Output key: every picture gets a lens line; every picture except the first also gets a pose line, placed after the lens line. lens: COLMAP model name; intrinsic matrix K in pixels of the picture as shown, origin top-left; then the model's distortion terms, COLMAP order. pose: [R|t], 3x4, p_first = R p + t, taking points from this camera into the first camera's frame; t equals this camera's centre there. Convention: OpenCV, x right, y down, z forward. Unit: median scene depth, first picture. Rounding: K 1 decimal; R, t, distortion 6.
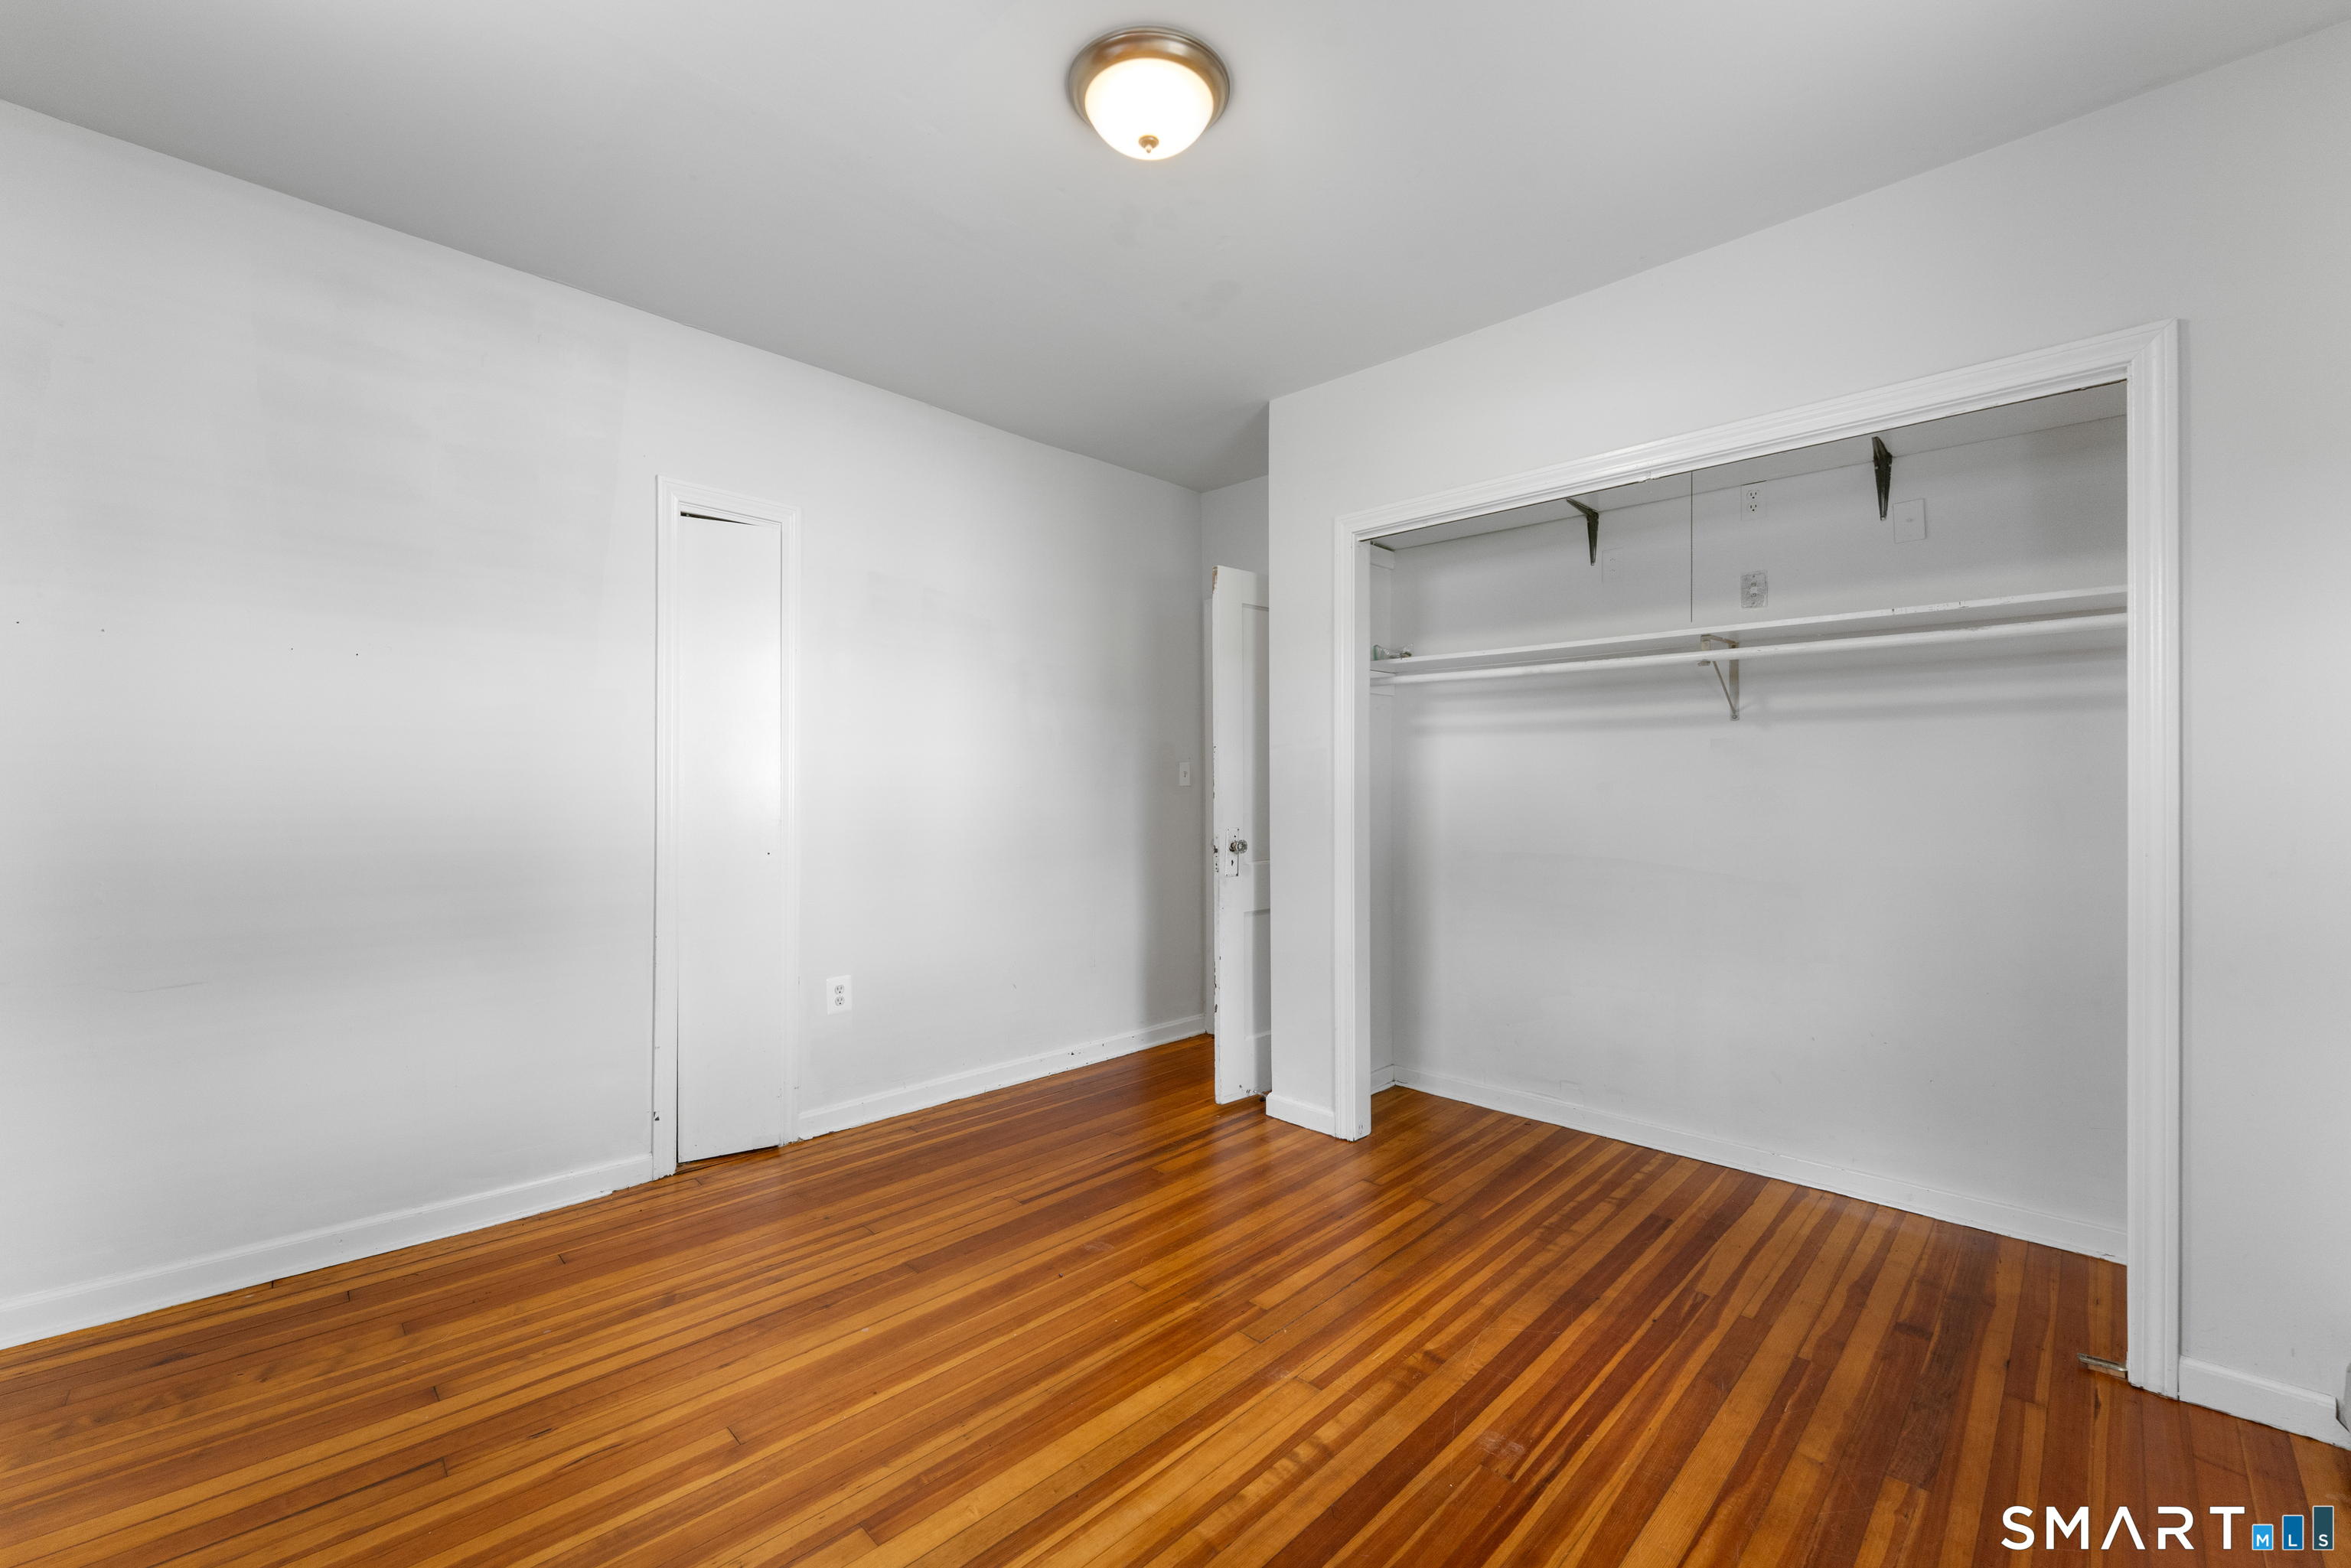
lens RADIAL K [[962.5, 0, 1175.5], [0, 962.5, 784.0], [0, 0, 1]] dist [0.001881, 0.000107]
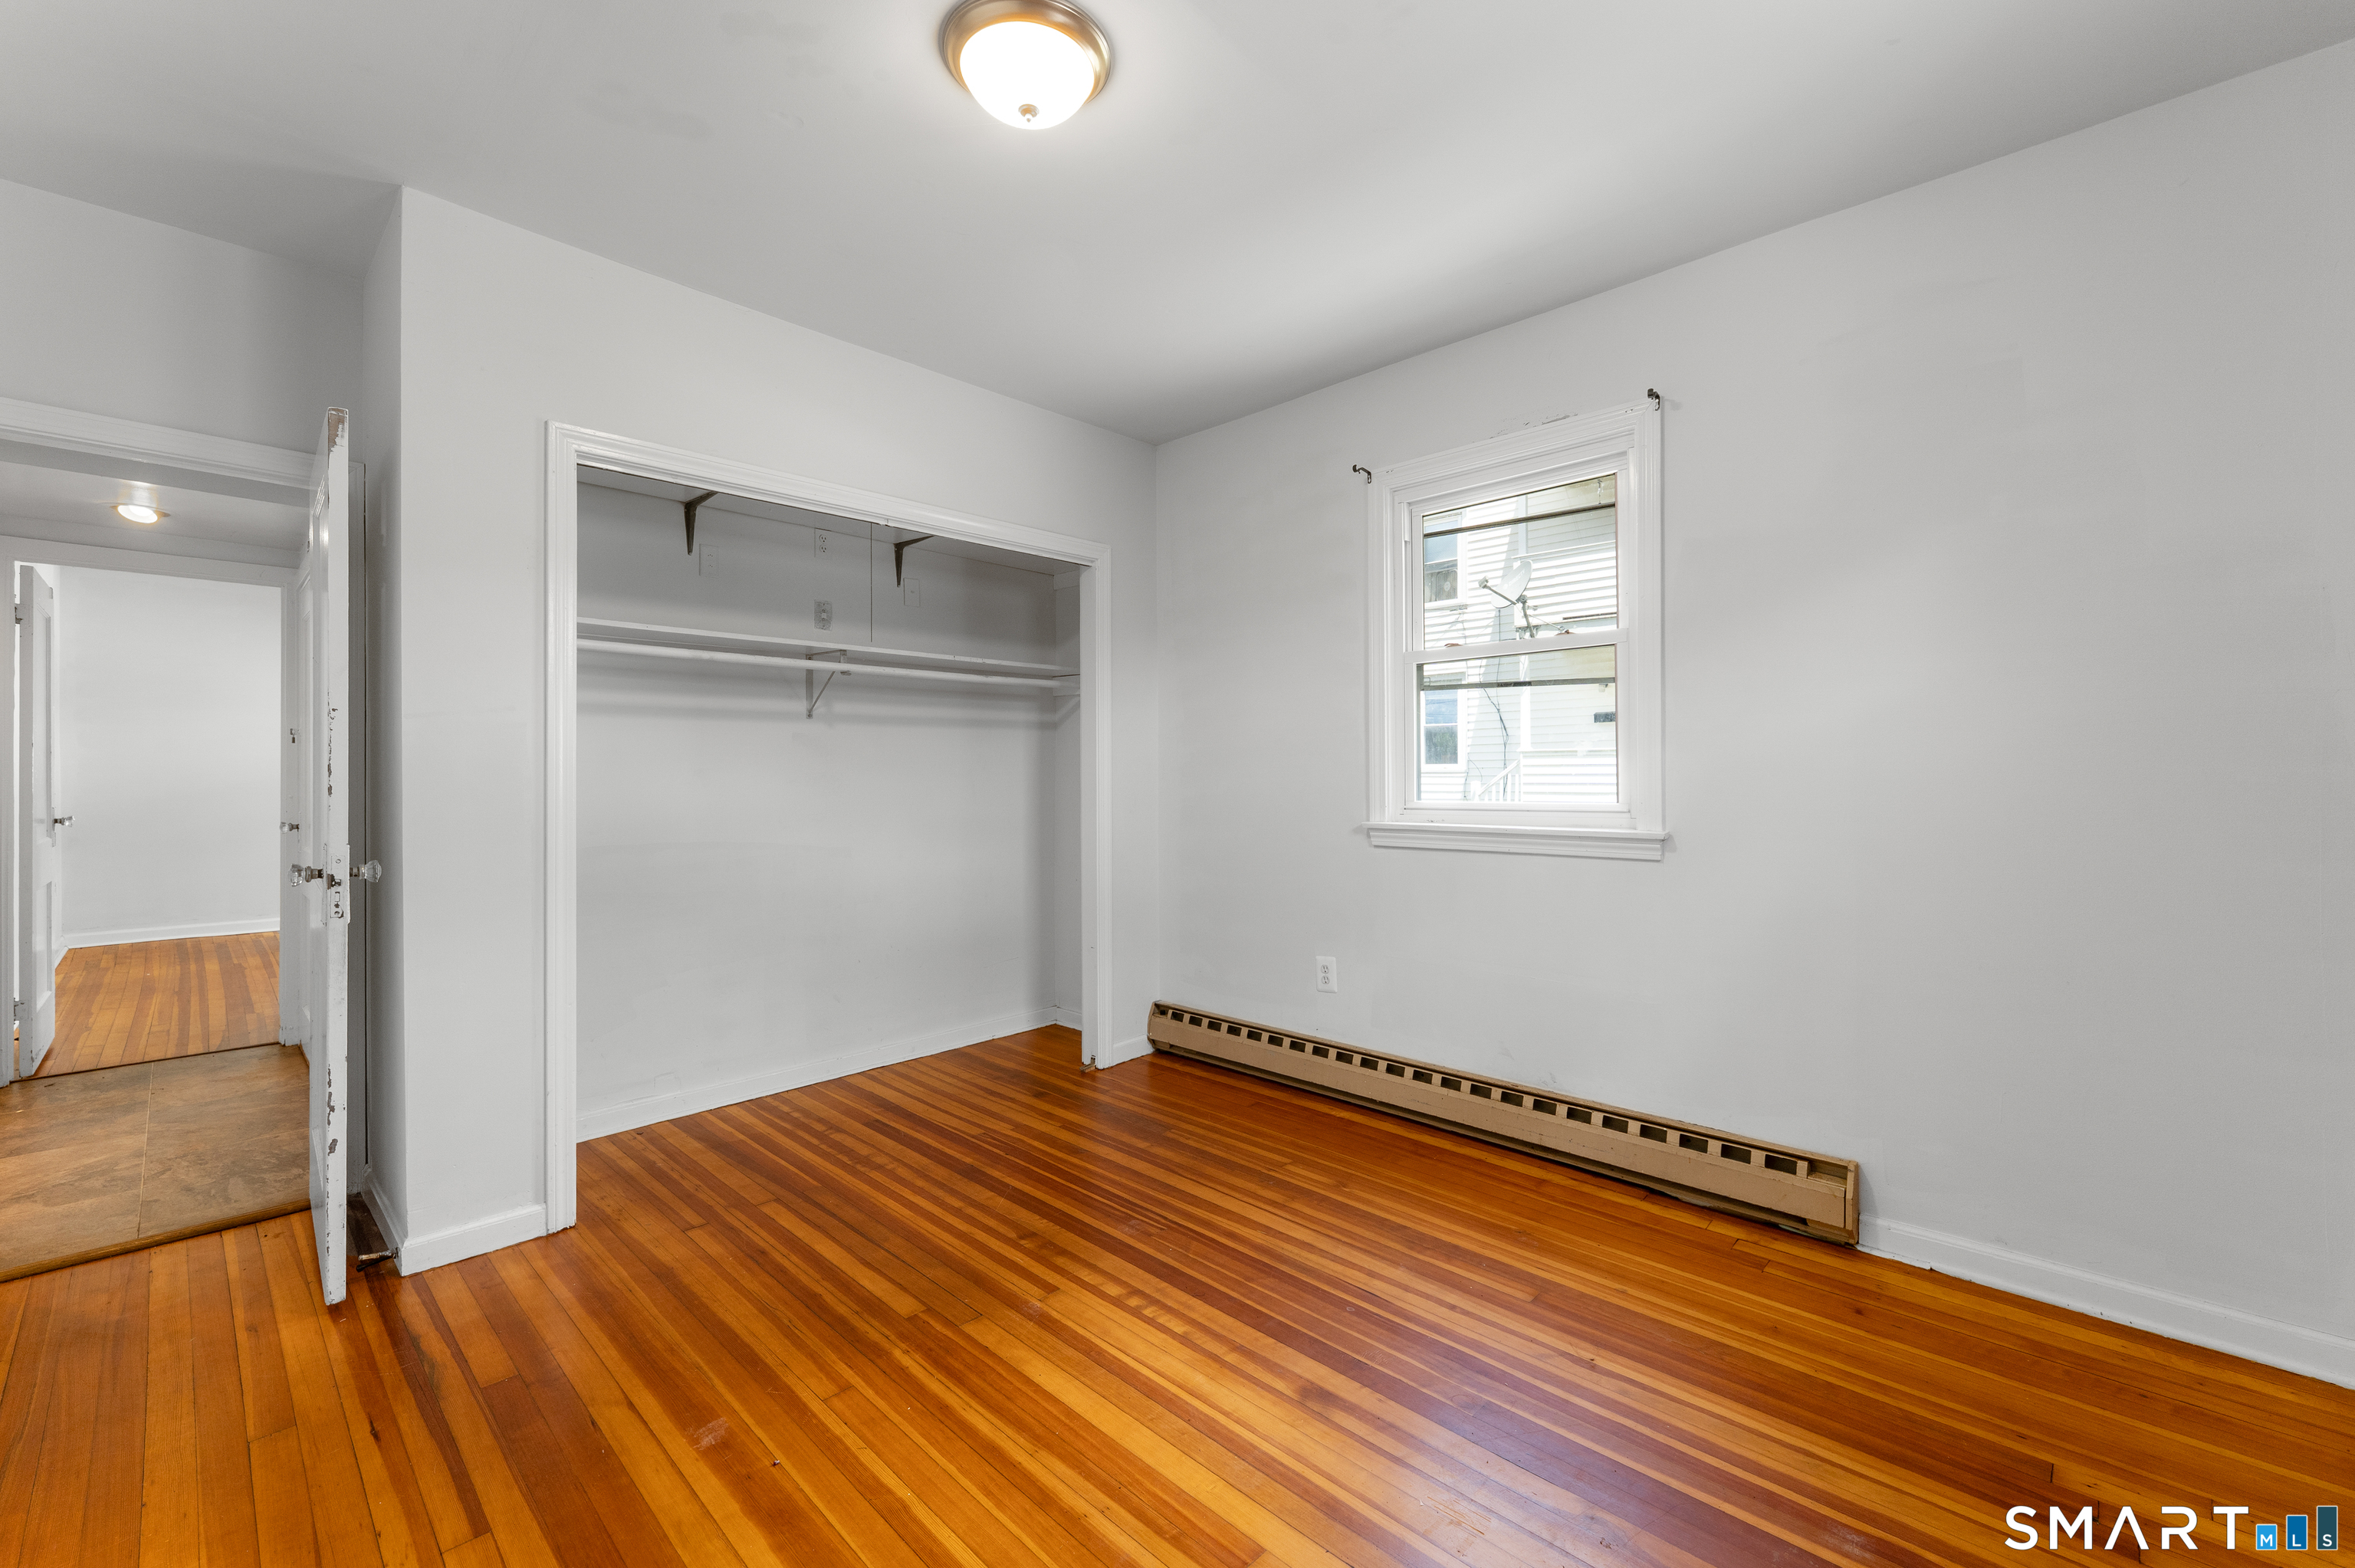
lens RADIAL K [[949.8, 0, 1178.5], [0, 949.8, 774.6], [0, 0, 1]] dist [-0.000227, -0.000003]
pose [[-0.012040, -0.004740, 0.999916, -0.729295], [-0.003747, 0.999982, 0.004696, -0.003169], [-0.999920, -0.003690, -0.012058, 0.632133]]
